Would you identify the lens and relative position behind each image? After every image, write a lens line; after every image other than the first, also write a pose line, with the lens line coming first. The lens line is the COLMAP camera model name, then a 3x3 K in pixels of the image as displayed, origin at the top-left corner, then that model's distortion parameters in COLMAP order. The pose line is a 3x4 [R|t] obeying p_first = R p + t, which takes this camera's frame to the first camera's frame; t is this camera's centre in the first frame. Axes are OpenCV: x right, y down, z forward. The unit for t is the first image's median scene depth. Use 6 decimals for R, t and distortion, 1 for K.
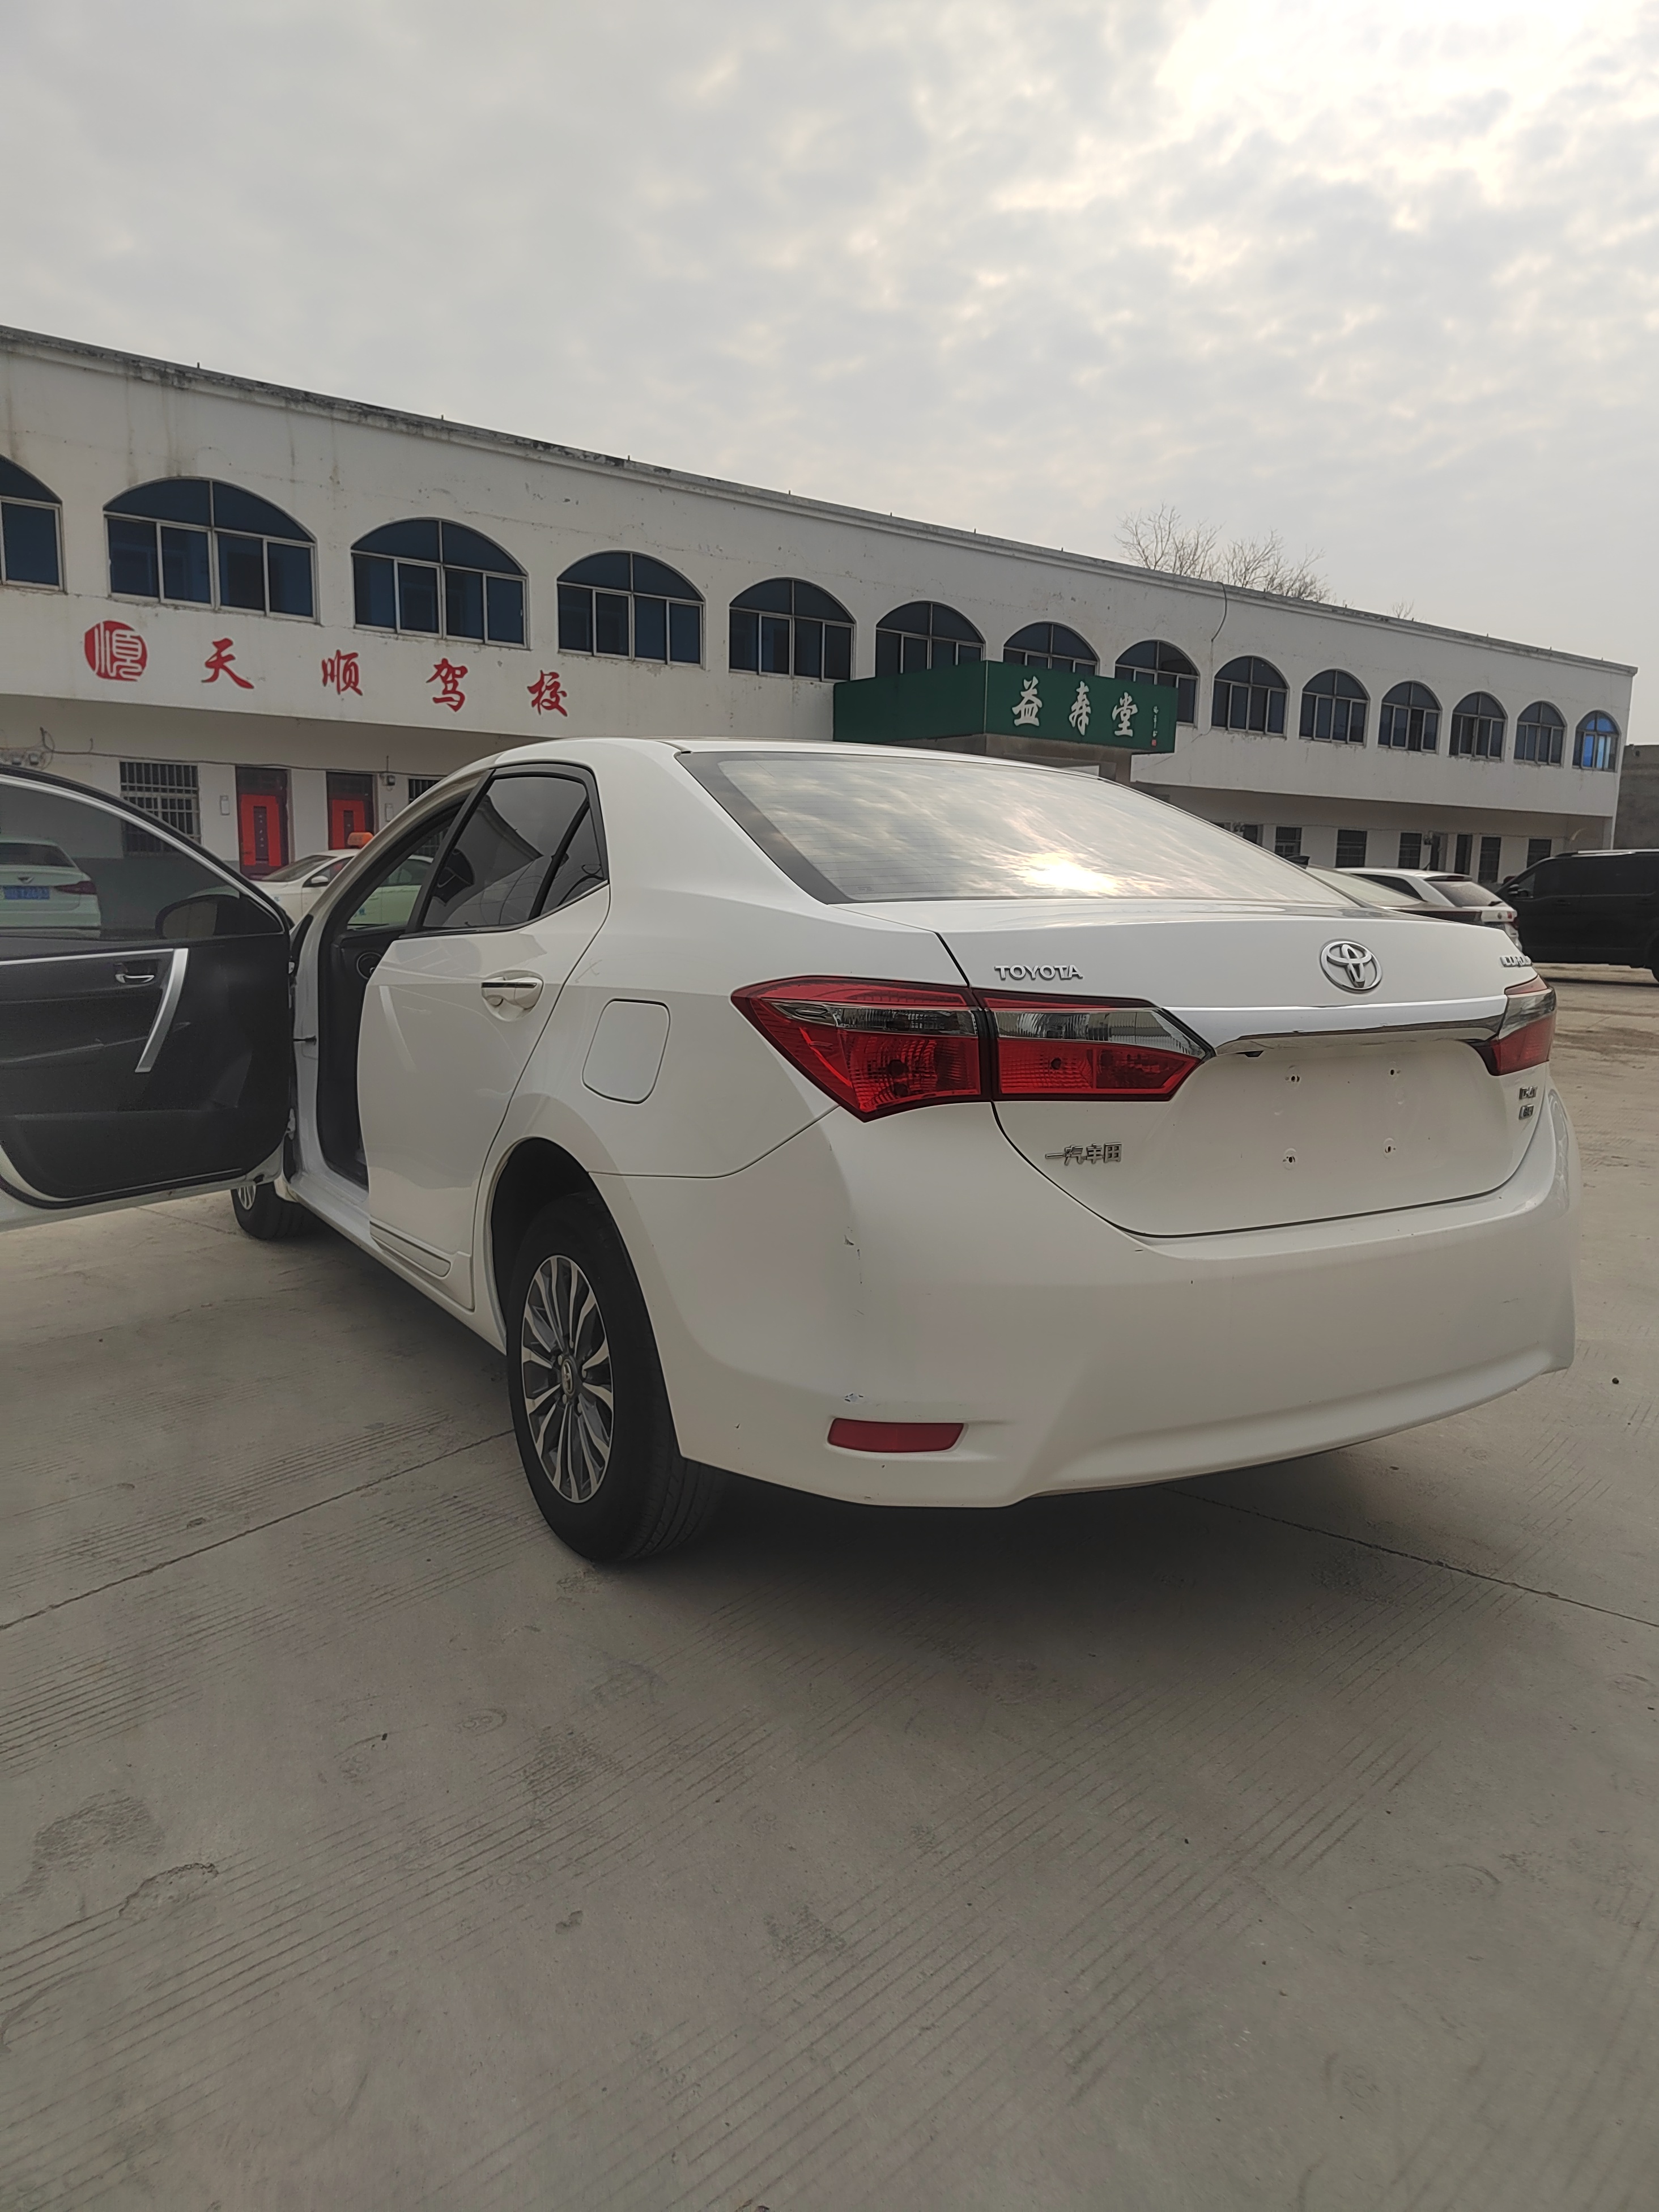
lens RADIAL K [[1492.4, 0, 839.7], [0, 1492.4, 1107.5], [0, 0, 1]] dist [0.049157, -0.041310]
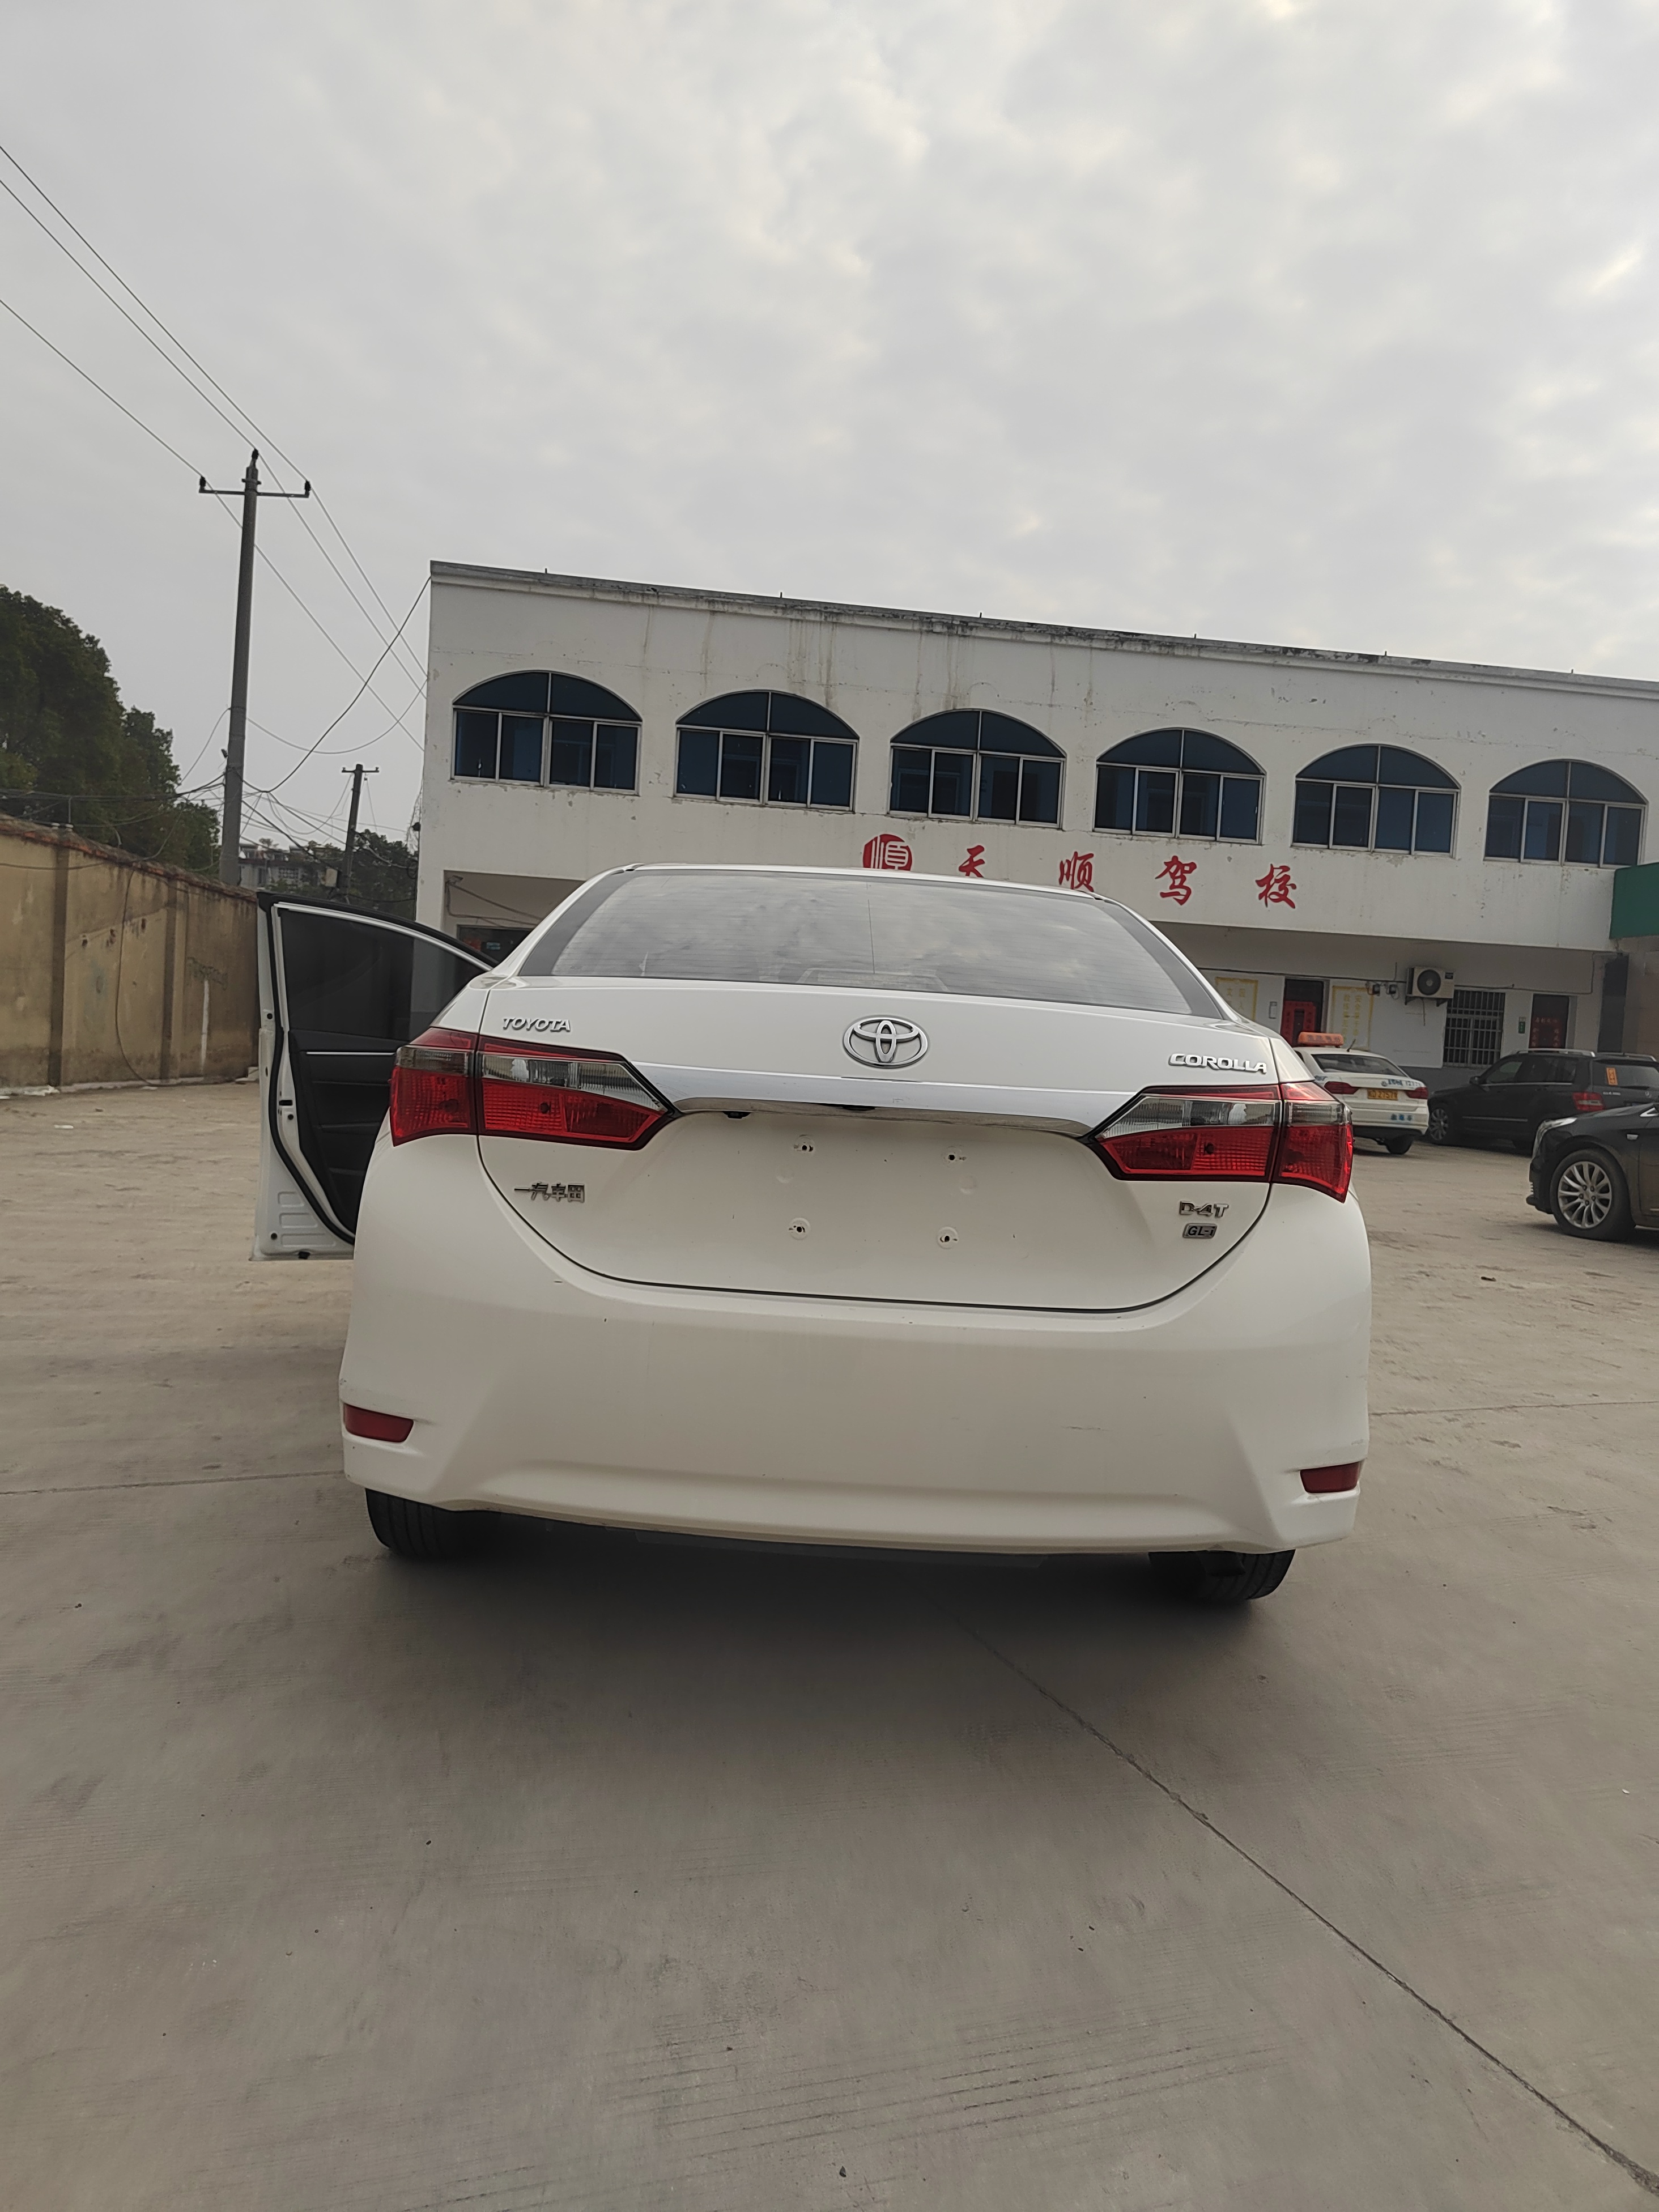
lens RADIAL K [[1488.1, 0, 822.3], [0, 1488.1, 1109.8], [0, 0, 1]] dist [0.057717, -0.063999]
pose [[0.869143, 0.056385, -0.491337, 0.048147], [-0.117660, 0.988529, -0.094691, 0.002910], [0.480361, 0.140110, 0.865807, 0.008575]]
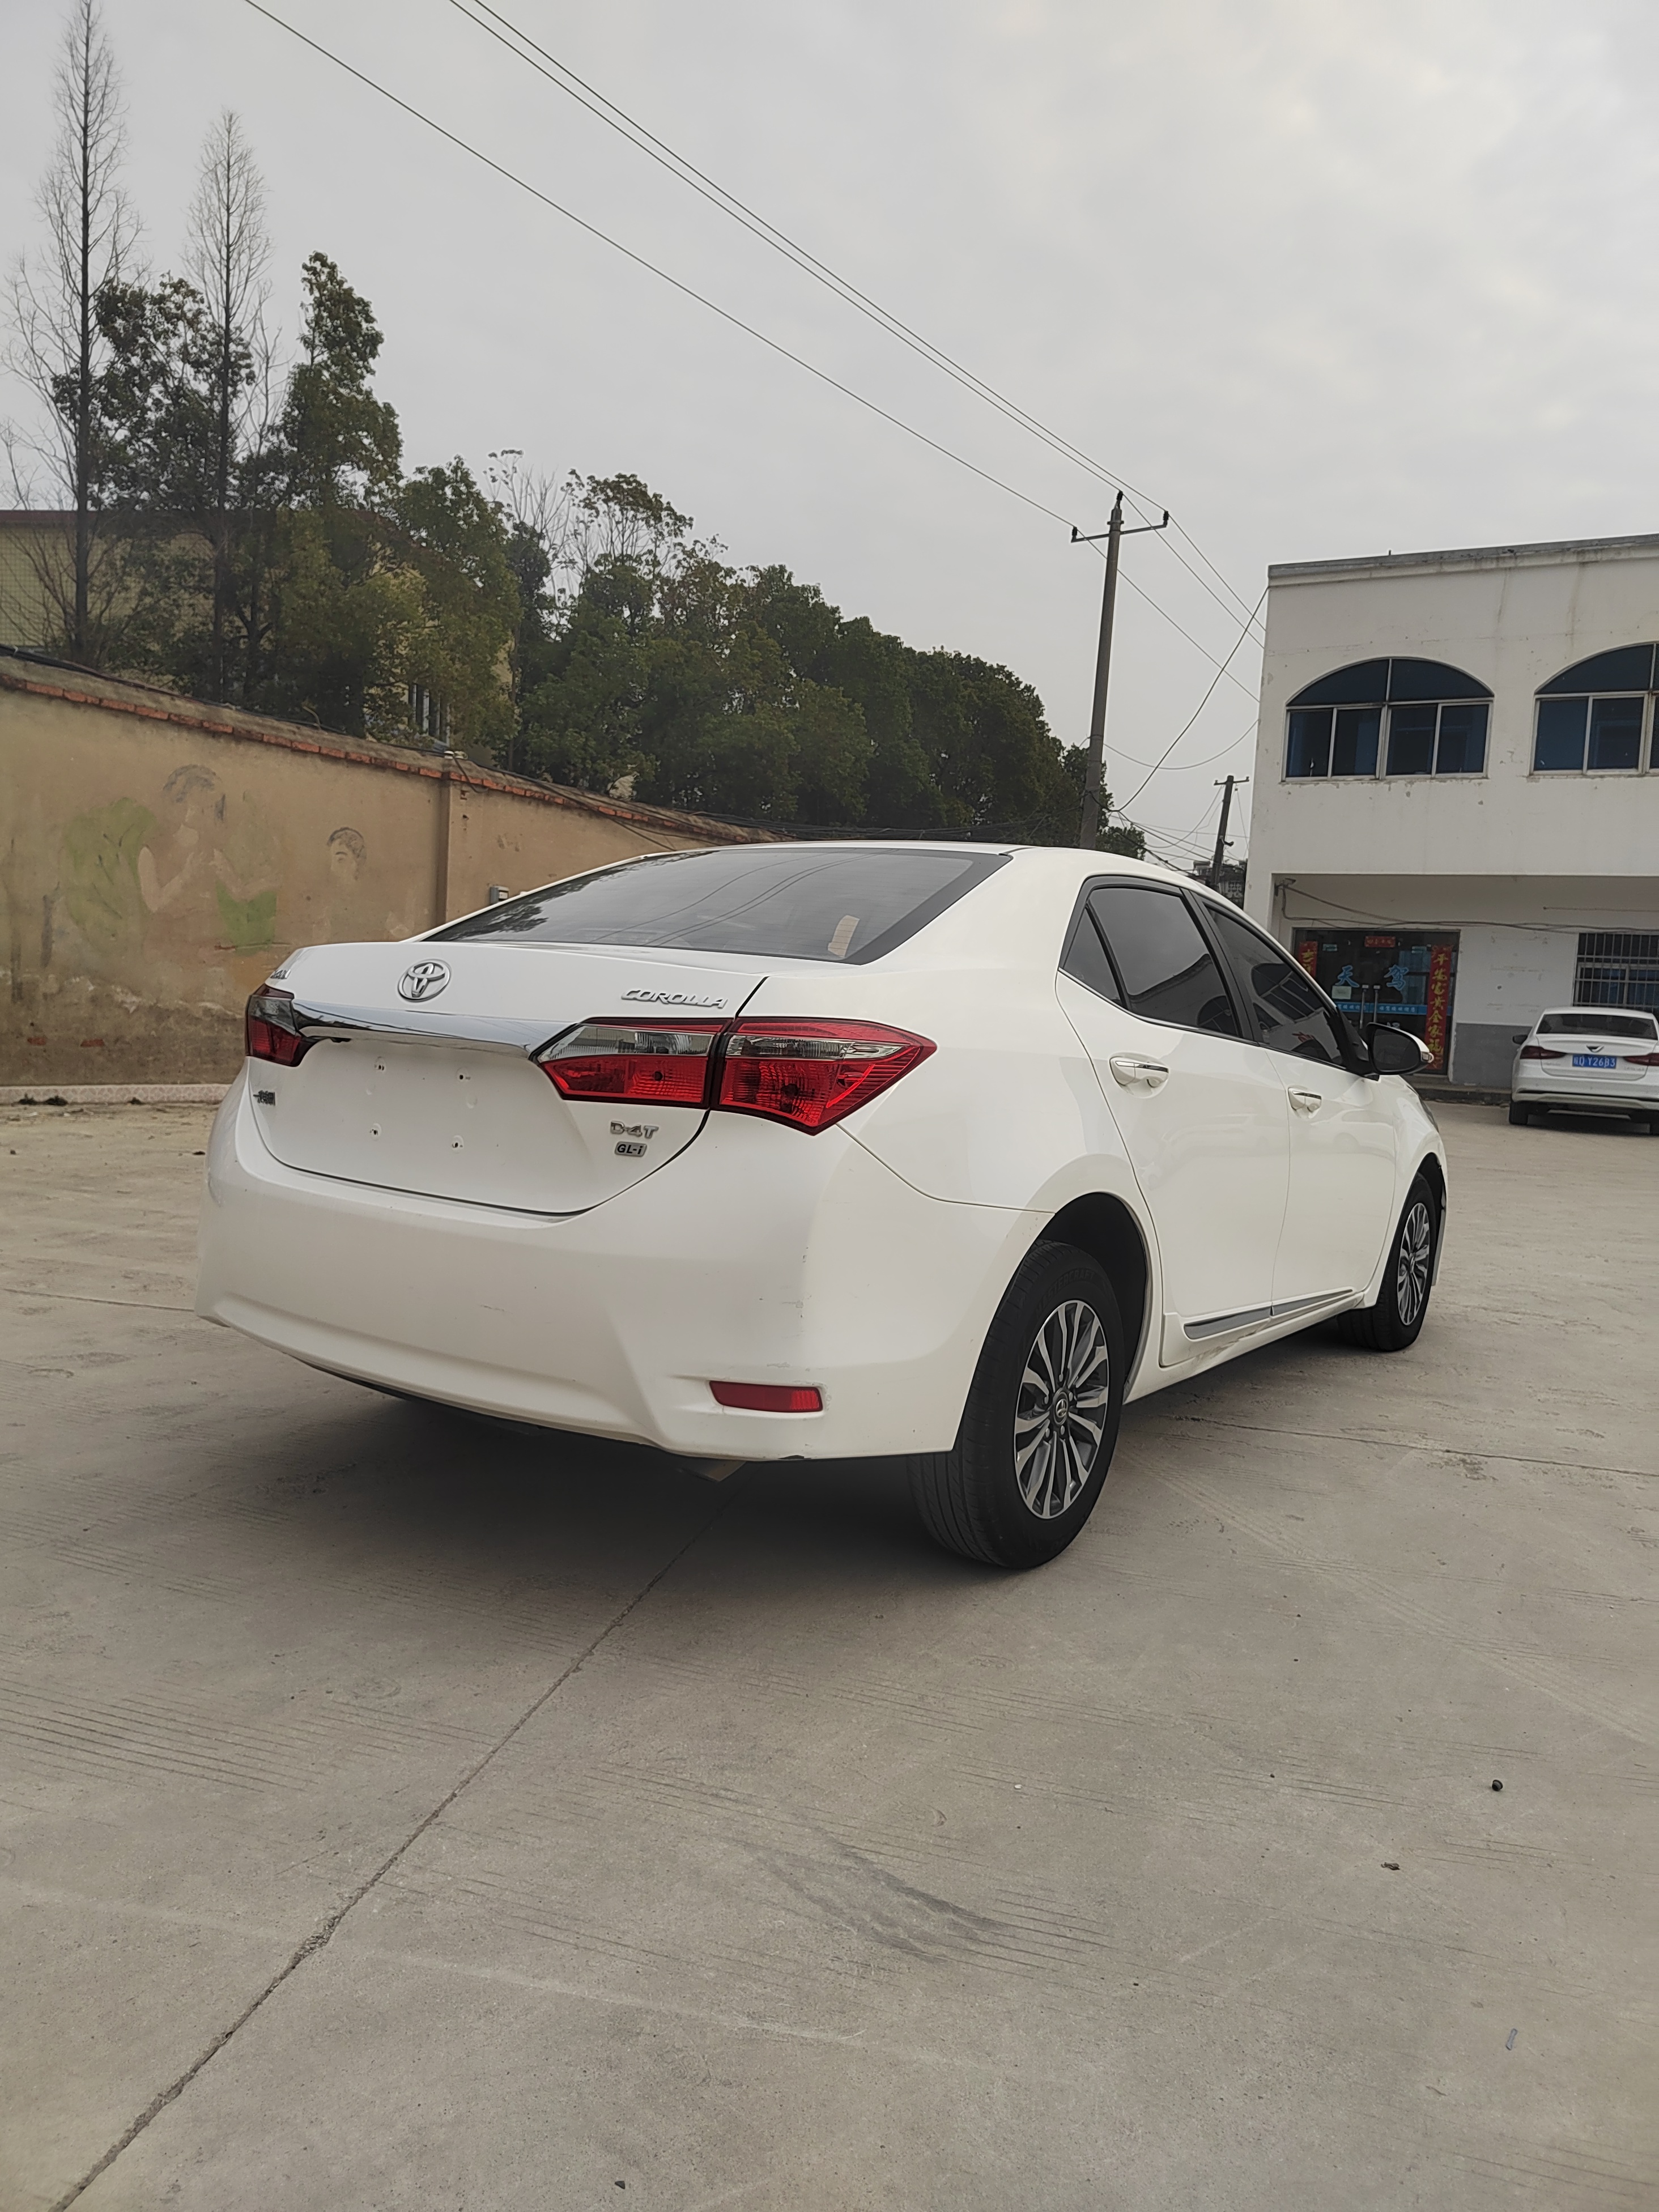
lens RADIAL K [[1488.1, 0, 822.3], [0, 1488.1, 1109.8], [0, 0, 1]] dist [0.057717, -0.063999]
pose [[0.420655, 0.075966, -0.904035, 0.095760], [-0.187058, 0.982339, -0.004494, -0.002836], [0.887727, 0.170998, 0.427436, 0.048306]]
